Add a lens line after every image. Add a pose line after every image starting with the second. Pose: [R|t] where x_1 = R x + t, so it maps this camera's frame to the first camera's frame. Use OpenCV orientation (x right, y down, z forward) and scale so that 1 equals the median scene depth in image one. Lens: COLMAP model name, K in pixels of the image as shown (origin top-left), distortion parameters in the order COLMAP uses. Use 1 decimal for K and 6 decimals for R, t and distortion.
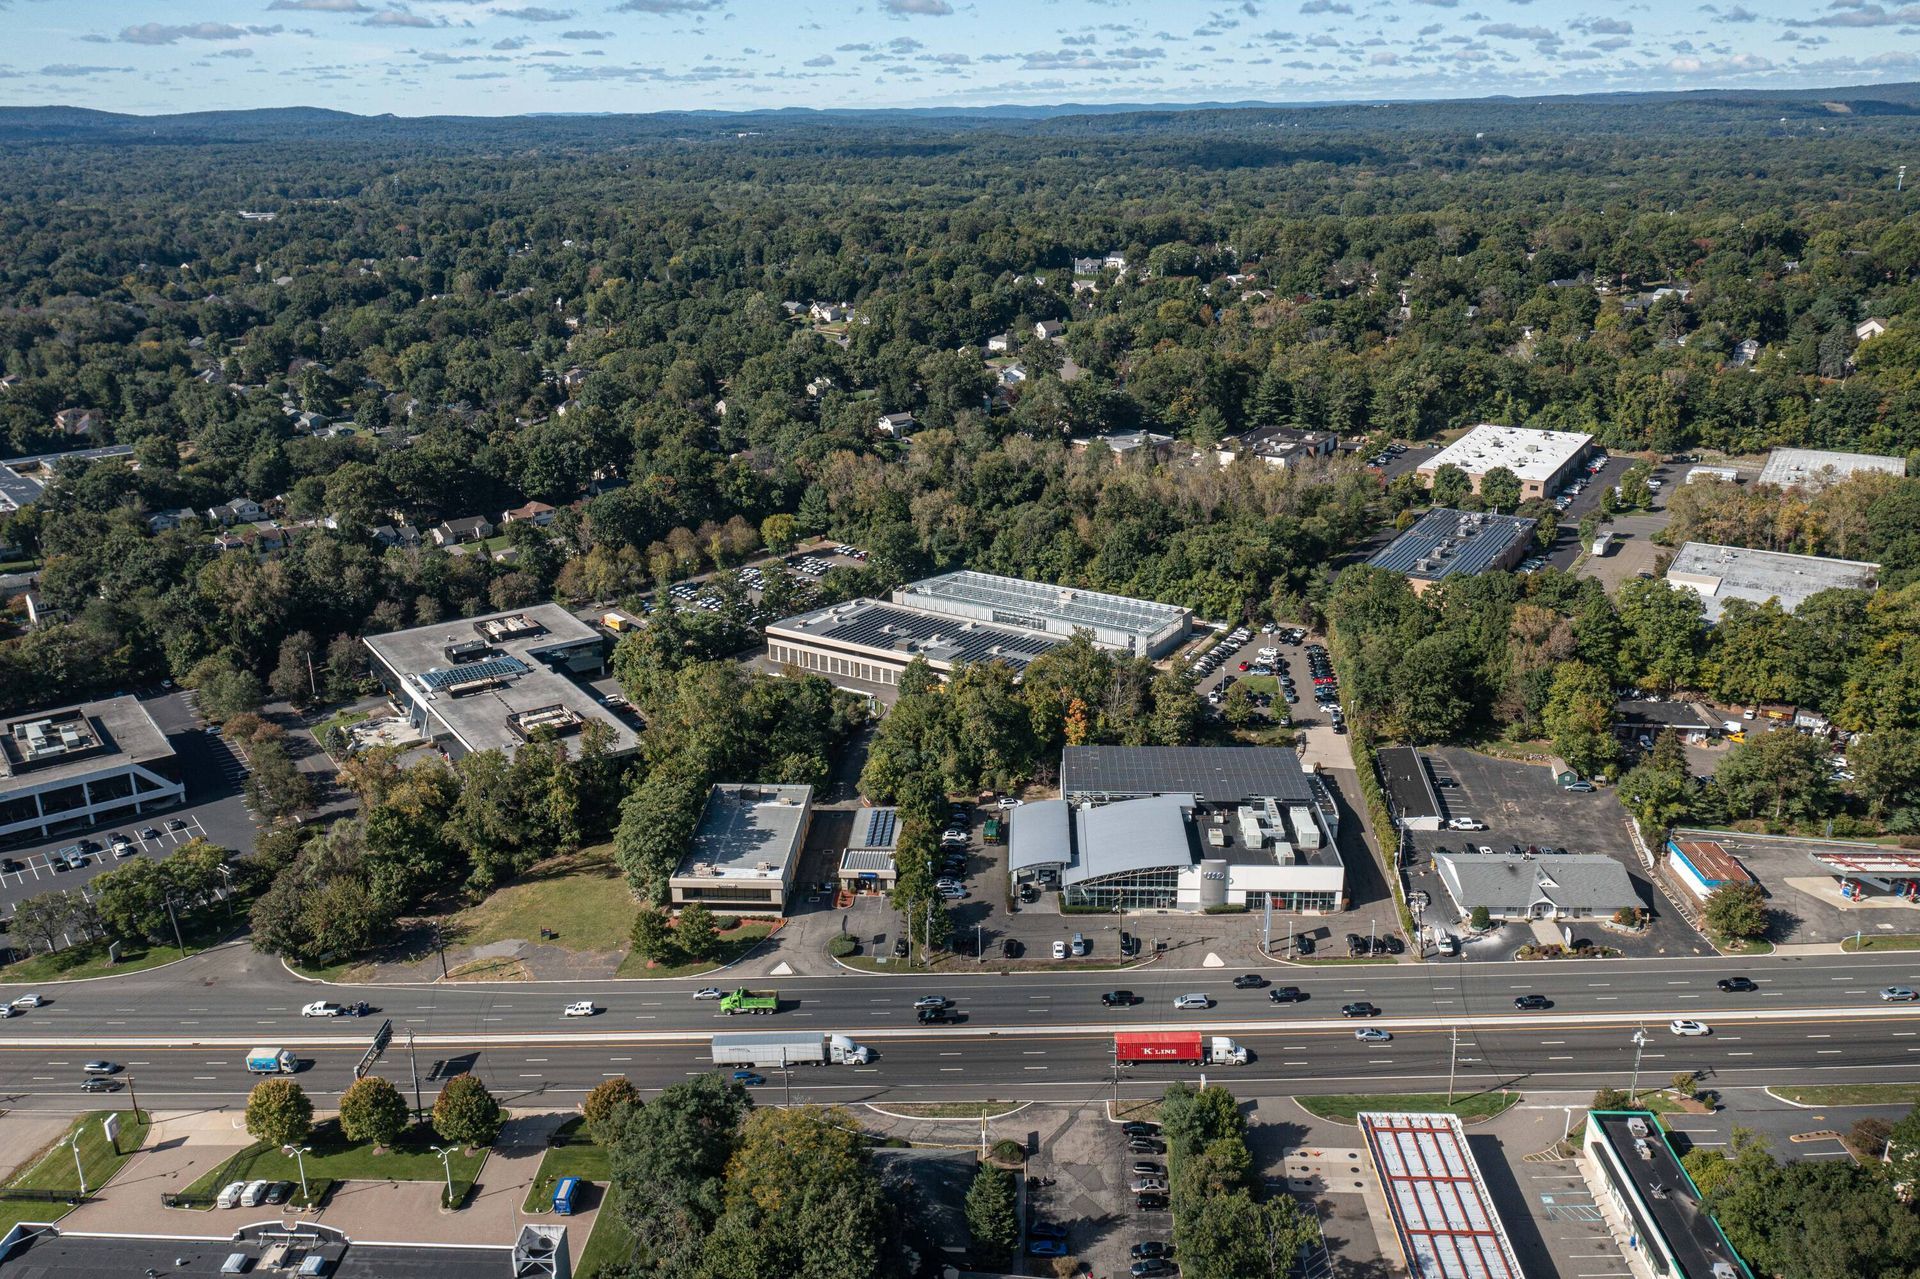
lens RADIAL K [[1531.6, 0, 966.3], [0, 1531.6, 645.9], [0, 0, 1]] dist [-0.008236, 0.001374]
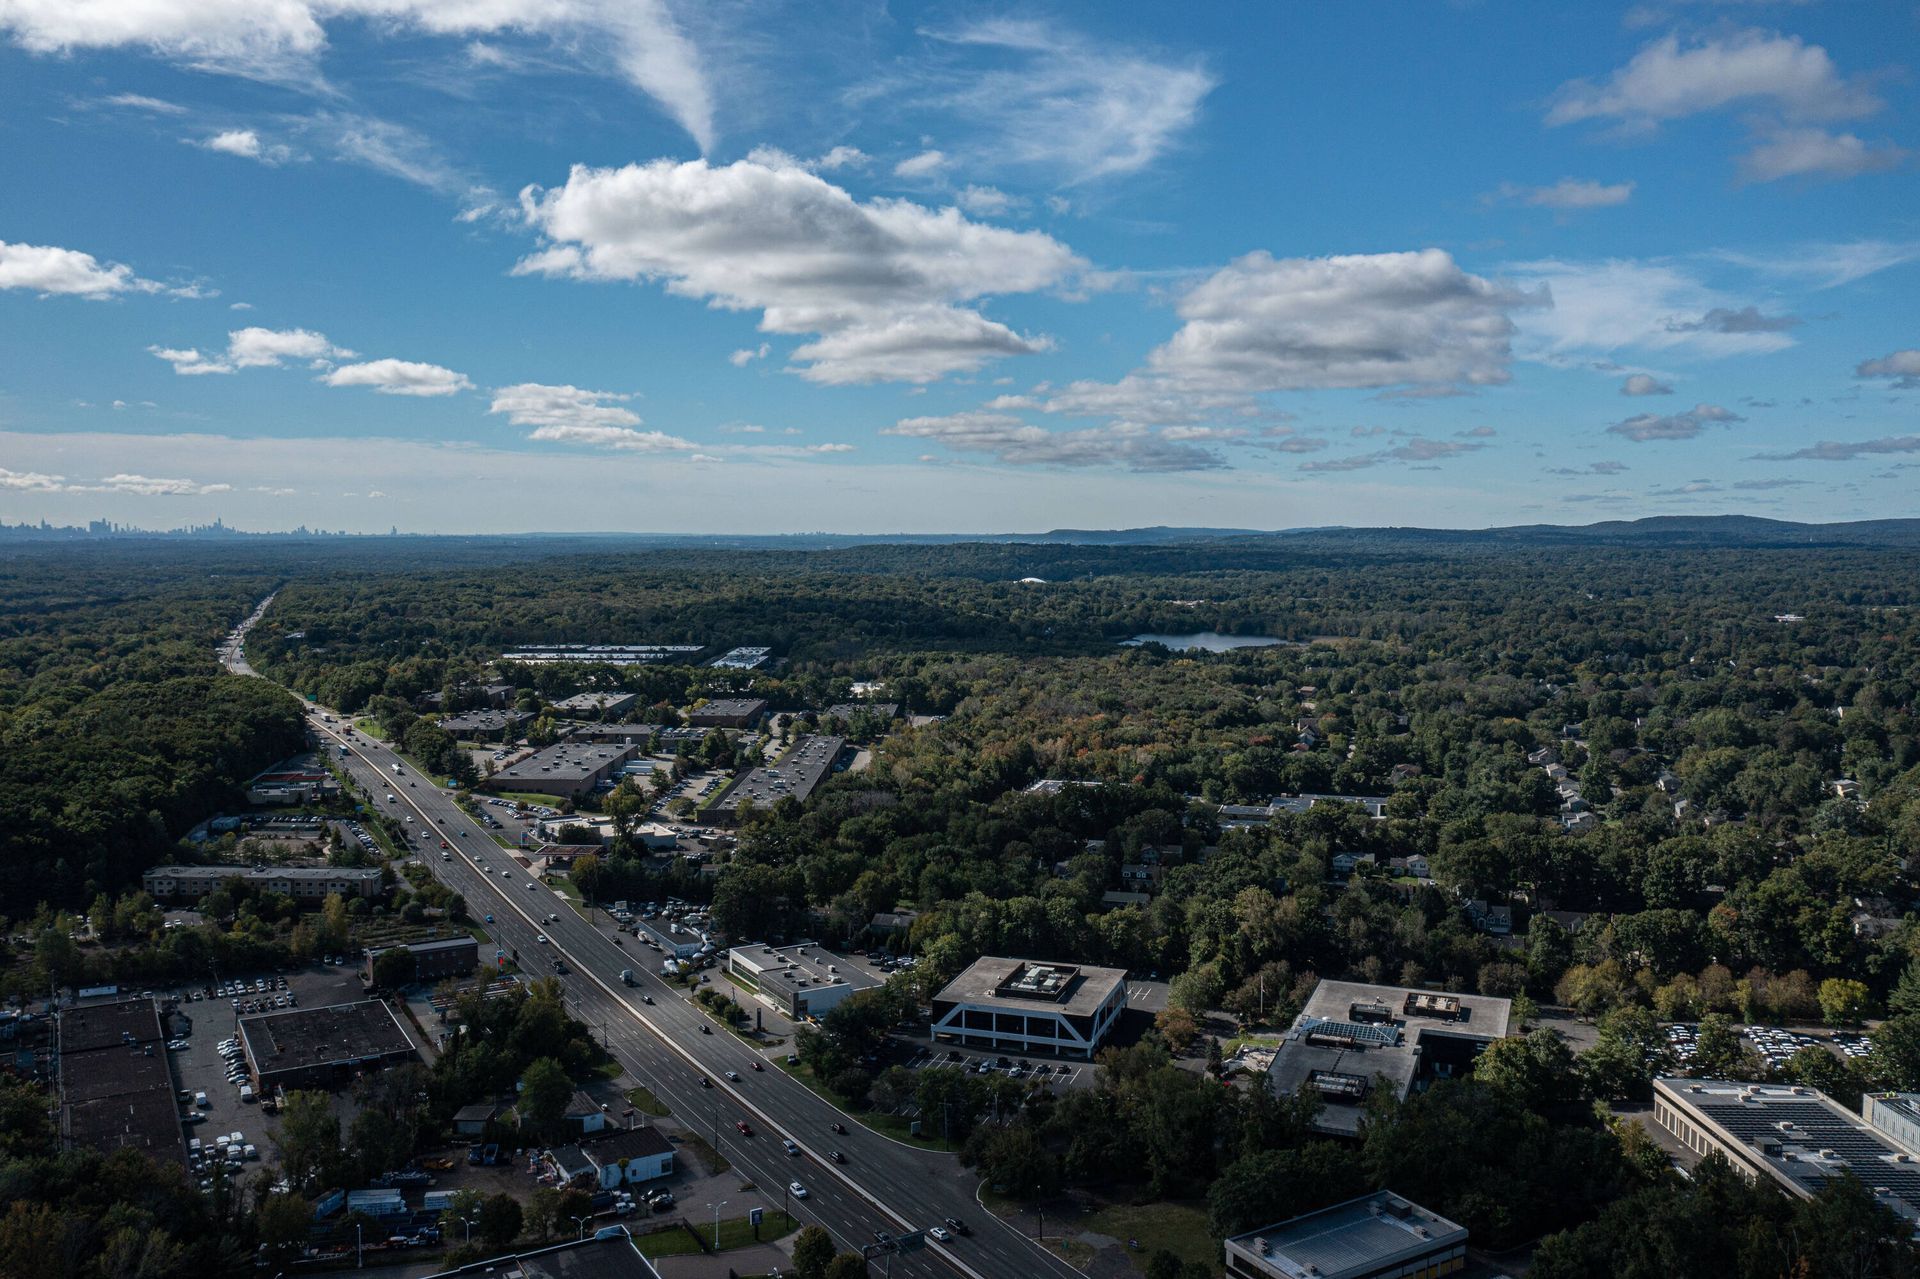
lens RADIAL K [[1531.6, 0, 962.9], [0, 1531.6, 623.5], [0, 0, 1]] dist [-0.008236, 0.001374]
pose [[0.540438, 0.054379, -0.839625, 0.482446], [-0.275743, 0.954245, -0.115684, -0.065436], [0.794917, 0.294041, 0.530705, 0.171704]]
